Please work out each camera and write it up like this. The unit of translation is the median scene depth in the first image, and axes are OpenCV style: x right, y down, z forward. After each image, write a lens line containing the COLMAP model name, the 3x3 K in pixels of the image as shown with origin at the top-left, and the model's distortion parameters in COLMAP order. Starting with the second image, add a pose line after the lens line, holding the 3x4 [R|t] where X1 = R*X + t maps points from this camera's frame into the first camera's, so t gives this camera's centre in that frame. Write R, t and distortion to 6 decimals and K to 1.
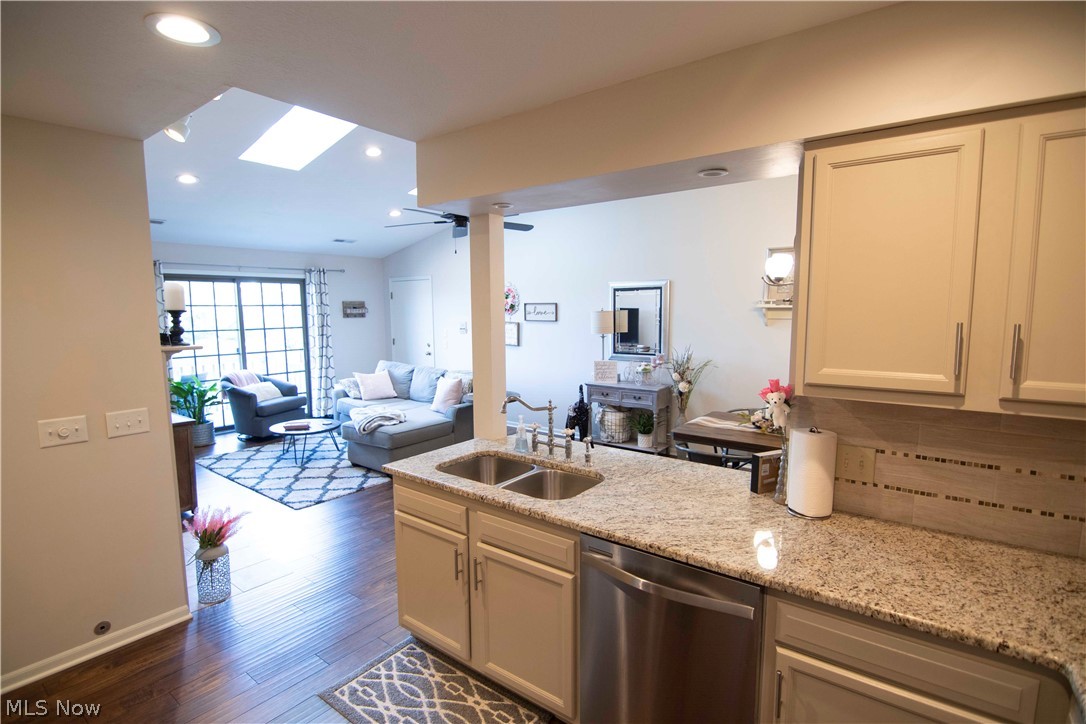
lens RADIAL K [[525.5, 0, 541.4], [0, 525.5, 371.2], [0, 0, 1]] dist [-0.005742, -0.010427]
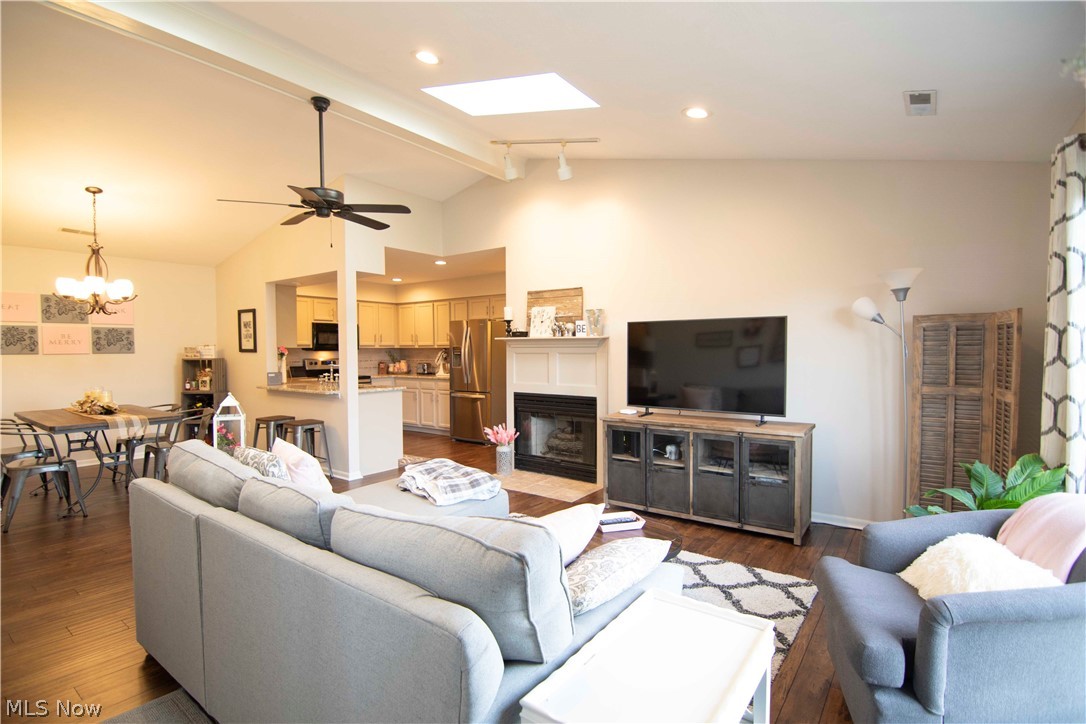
lens RADIAL K [[525.5, 0, 540.6], [0, 525.5, 370.1], [0, 0, 1]] dist [-0.005742, -0.010427]
pose [[-0.999842, 0.008859, -0.015408, -0.347444], [0.006289, 0.987184, 0.159463, -0.109534], [0.016623, 0.159340, -0.987084, 1.326442]]
